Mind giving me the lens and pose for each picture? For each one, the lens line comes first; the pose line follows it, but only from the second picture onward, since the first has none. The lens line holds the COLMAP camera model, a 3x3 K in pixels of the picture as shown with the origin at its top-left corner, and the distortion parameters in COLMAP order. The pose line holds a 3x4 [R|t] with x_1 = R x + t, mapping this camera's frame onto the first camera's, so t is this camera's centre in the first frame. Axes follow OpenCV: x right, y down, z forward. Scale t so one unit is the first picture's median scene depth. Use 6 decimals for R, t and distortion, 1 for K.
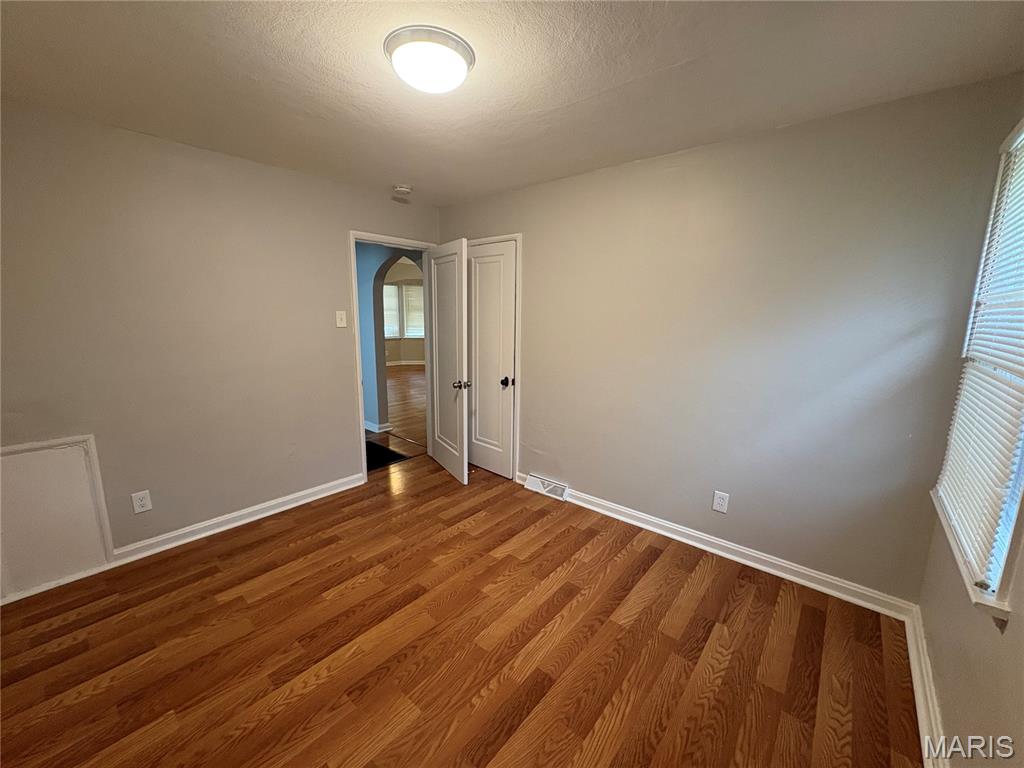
lens RADIAL K [[407.8, 0, 512.0], [0, 407.8, 384.0], [0, 0, 1]] dist [0.002961, -0.000021]
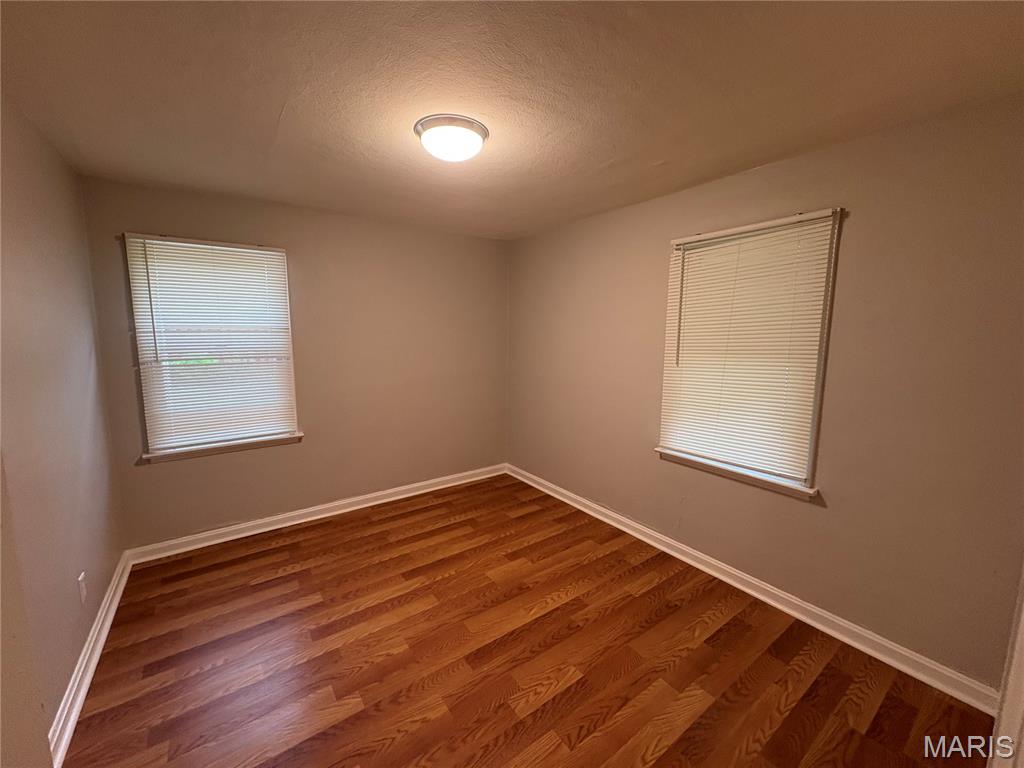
lens RADIAL K [[407.8, 0, 512.0], [0, 407.8, 384.0], [0, 0, 1]] dist [0.002961, -0.000021]
pose [[-0.970115, -0.045407, 0.238358, -0.541265], [0.028273, 0.954490, 0.296900, -0.351064], [-0.240992, 0.294766, -0.924681, 1.788388]]
